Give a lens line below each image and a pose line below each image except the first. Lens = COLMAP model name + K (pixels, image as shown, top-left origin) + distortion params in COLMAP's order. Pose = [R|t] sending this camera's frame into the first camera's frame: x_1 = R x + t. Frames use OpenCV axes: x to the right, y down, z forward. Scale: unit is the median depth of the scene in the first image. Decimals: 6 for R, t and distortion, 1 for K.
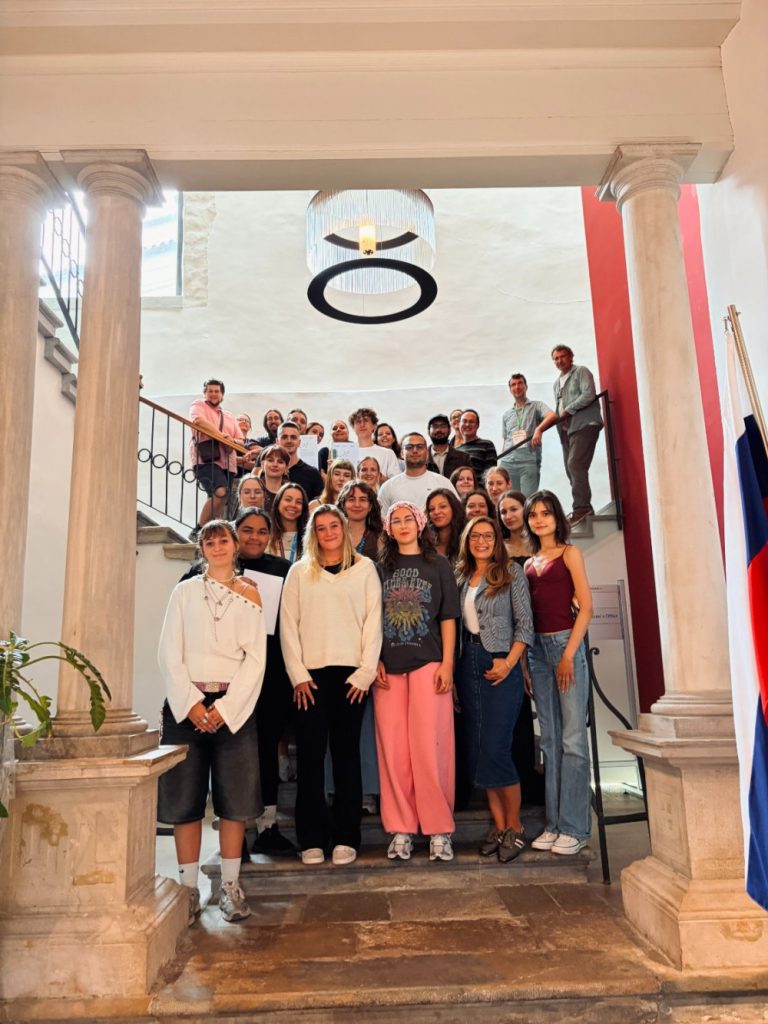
lens RADIAL K [[778.1, 0, 385.9], [0, 778.1, 517.5], [0, 0, 1]] dist [0.003752, -0.003099]
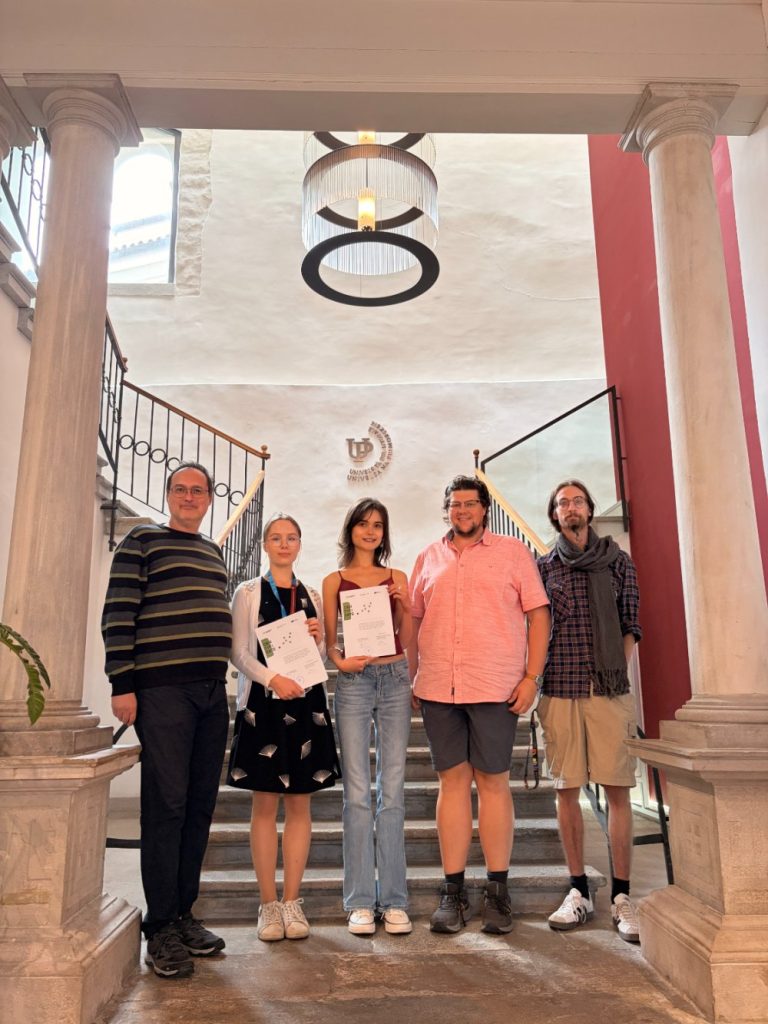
lens RADIAL K [[775.6, 0, 382.6], [0, 775.6, 516.5], [0, 0, 1]] dist [0.021993, -0.032199]
pose [[0.999725, 0.023316, 0.002444, 0.003461], [-0.023272, 0.999586, -0.016890, 0.042575], [-0.002836, 0.016828, 0.999854, 0.115677]]
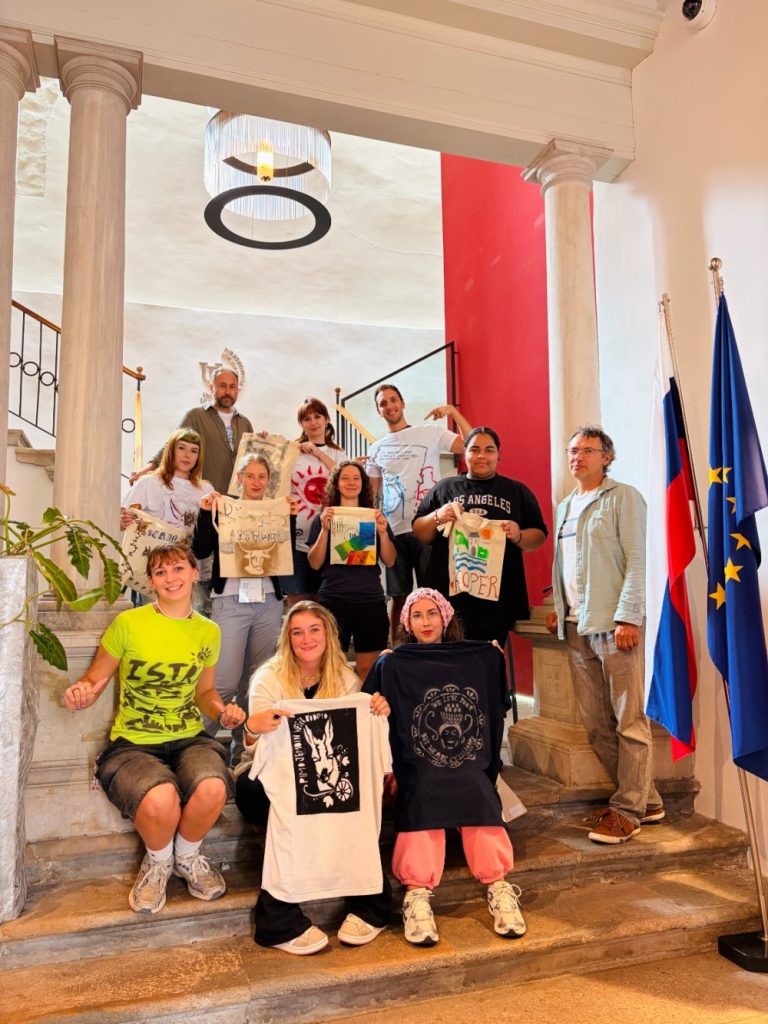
lens RADIAL K [[778.1, 0, 385.9], [0, 778.1, 517.5], [0, 0, 1]] dist [0.003752, -0.003099]
pose [[0.954110, 0.053763, 0.294590, -0.273246], [-0.077785, 0.994479, 0.070434, 0.036874], [-0.289176, -0.090117, 0.953025, -0.119529]]
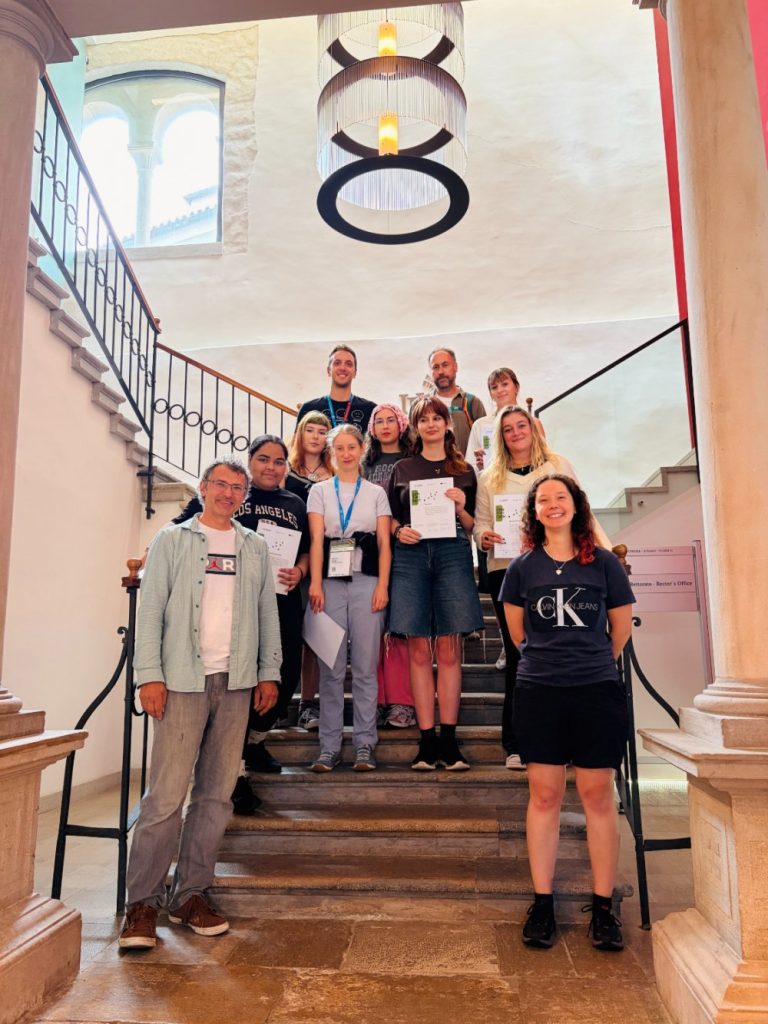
lens RADIAL K [[777.3, 0, 384.5], [0, 777.3, 513.8], [0, 0, 1]] dist [0.006356, -0.008884]
pose [[0.992149, -0.002972, -0.125028, 0.142522], [0.006425, 0.999609, 0.027218, 0.051832], [0.124898, -0.027808, 0.991780, 0.257791]]
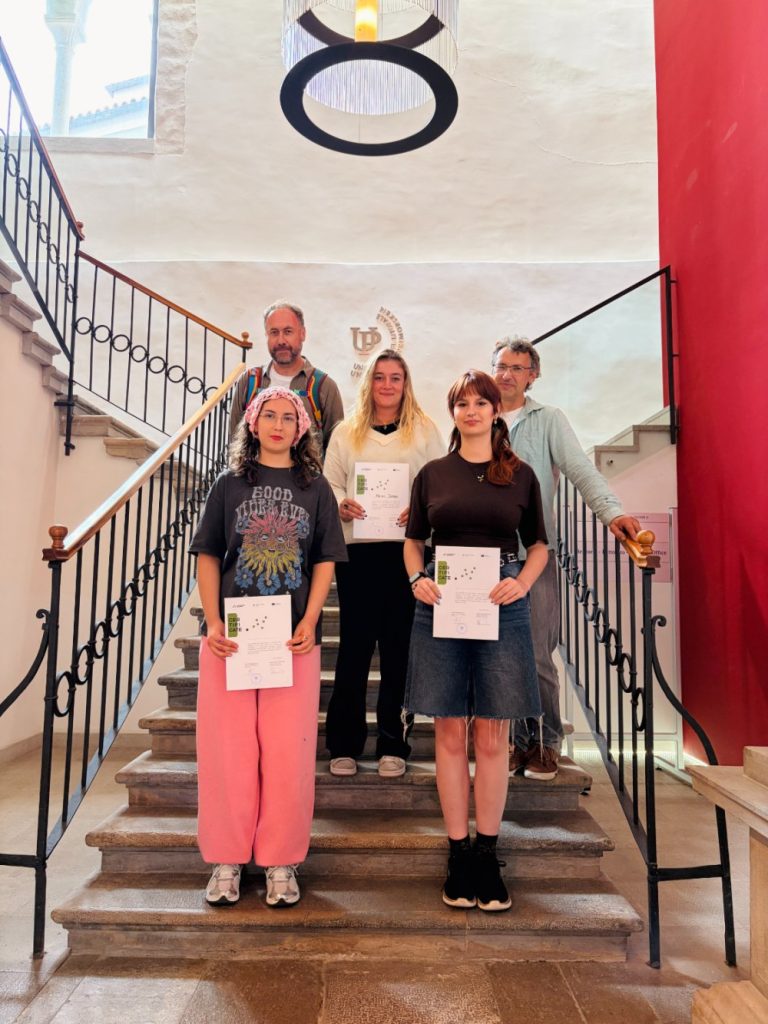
lens RADIAL K [[777.0, 0, 387.7], [0, 777.0, 510.1], [0, 0, 1]] dist [0.014062, 0.002599]
pose [[0.998872, 0.043560, -0.018914, 0.055512], [-0.041276, 0.993315, 0.107807, 0.020096], [0.023483, -0.106904, 0.993992, 0.411910]]
